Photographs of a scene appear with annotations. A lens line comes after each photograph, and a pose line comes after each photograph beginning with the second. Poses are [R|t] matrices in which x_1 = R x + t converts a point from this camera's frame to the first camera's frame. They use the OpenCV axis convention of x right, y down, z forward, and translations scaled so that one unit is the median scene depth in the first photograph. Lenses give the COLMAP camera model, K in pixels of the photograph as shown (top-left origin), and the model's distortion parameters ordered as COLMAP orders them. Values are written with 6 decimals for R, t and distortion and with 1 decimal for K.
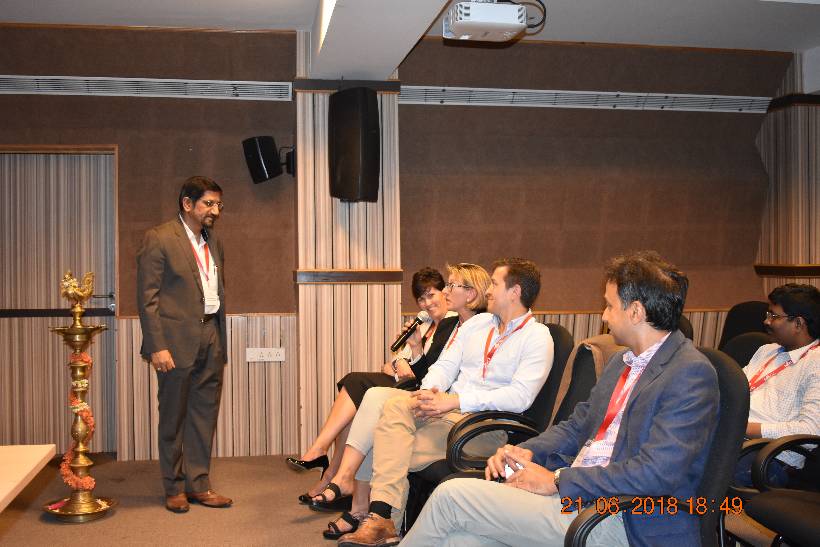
lens RADIAL K [[955.5, 0, 409.4], [0, 955.5, 273.0], [0, 0, 1]] dist [-0.017595, 0.000000]
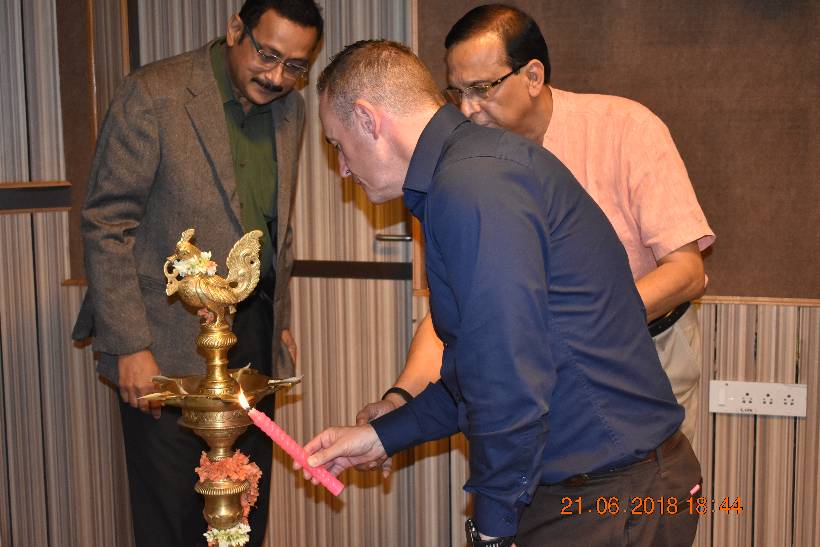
lens RADIAL K [[1226.9, 0, 410.5], [0, 1226.9, 267.6], [0, 0, 1]] dist [-0.037728, 0.000000]
pose [[0.906866, 0.051717, -0.418234, -0.074949], [0.000556, 0.992294, 0.123908, -0.037050], [0.421419, -0.112600, 0.899849, 0.510795]]
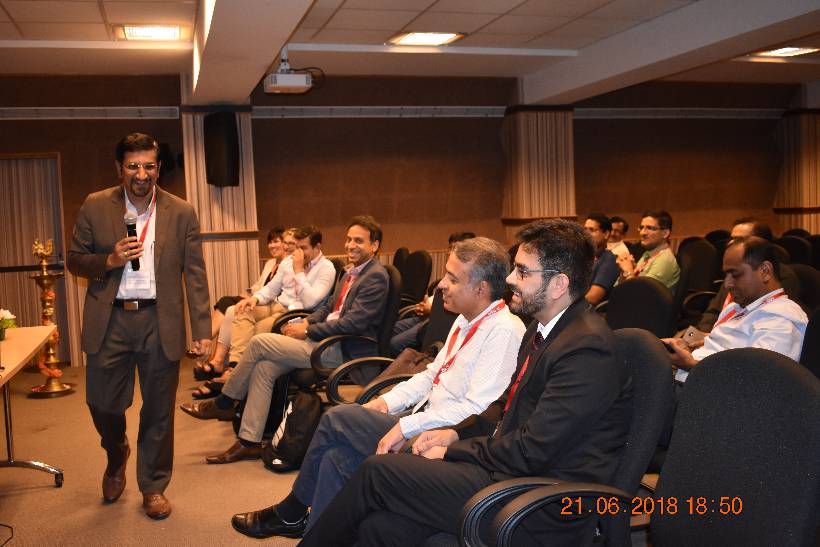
lens RADIAL K [[866.9, 0, 407.7], [0, 866.9, 273.2], [0, 0, 1]] dist [-0.029931, 0.000000]
pose [[0.993198, -0.041109, 0.108943, 0.074859], [0.035525, 0.997978, 0.052712, 0.000279], [-0.110889, -0.048483, 0.992649, -0.391423]]
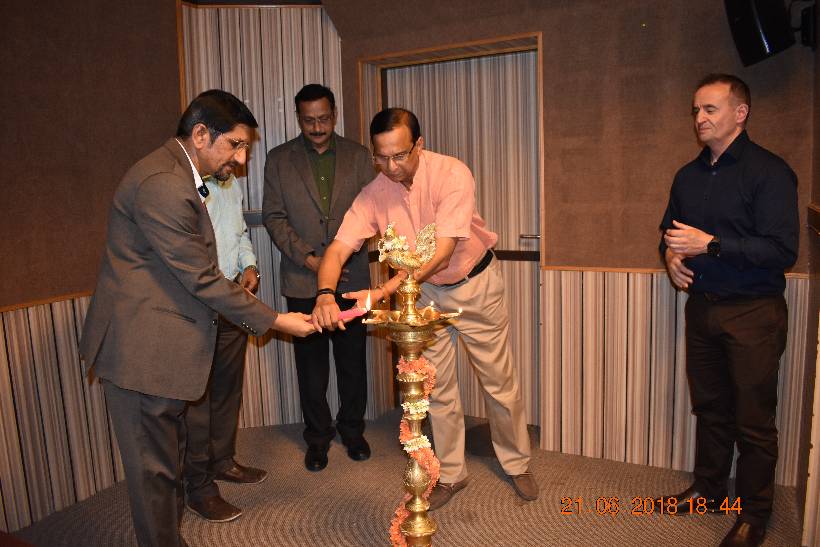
lens RADIAL K [[633.9, 0, 412.6], [0, 633.9, 271.4], [0, 0, 1]] dist [-0.071791, -0.024573]
pose [[0.791949, 0.064373, -0.607184, -0.087845], [0.021902, 0.990792, 0.133610, -0.020488], [0.610194, -0.119111, 0.783247, 0.570586]]
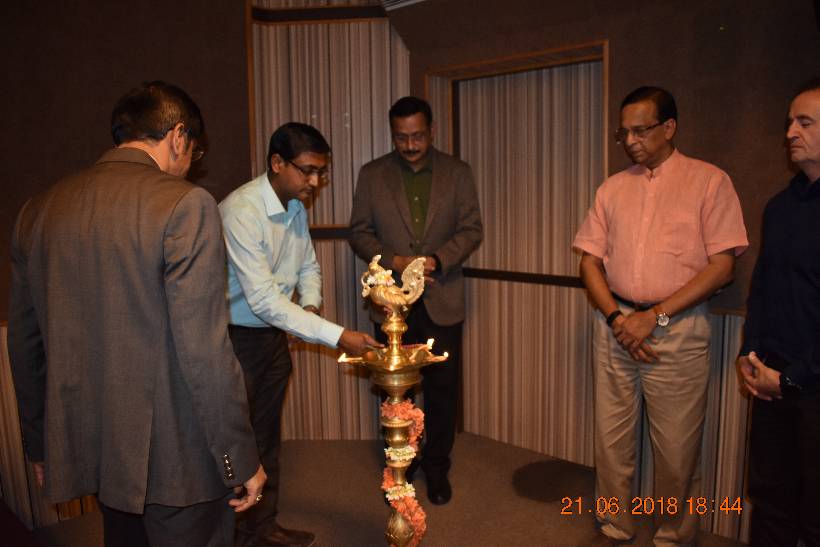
lens RADIAL K [[633.9, 0, 410.4], [0, 633.9, 273.1], [0, 0, 1]] dist [-0.071791, -0.024573]
pose [[0.633153, 0.093488, -0.768360, -0.050950], [0.008223, 0.991811, 0.127452, -0.032424], [0.773983, -0.087015, 0.627199, 0.641700]]
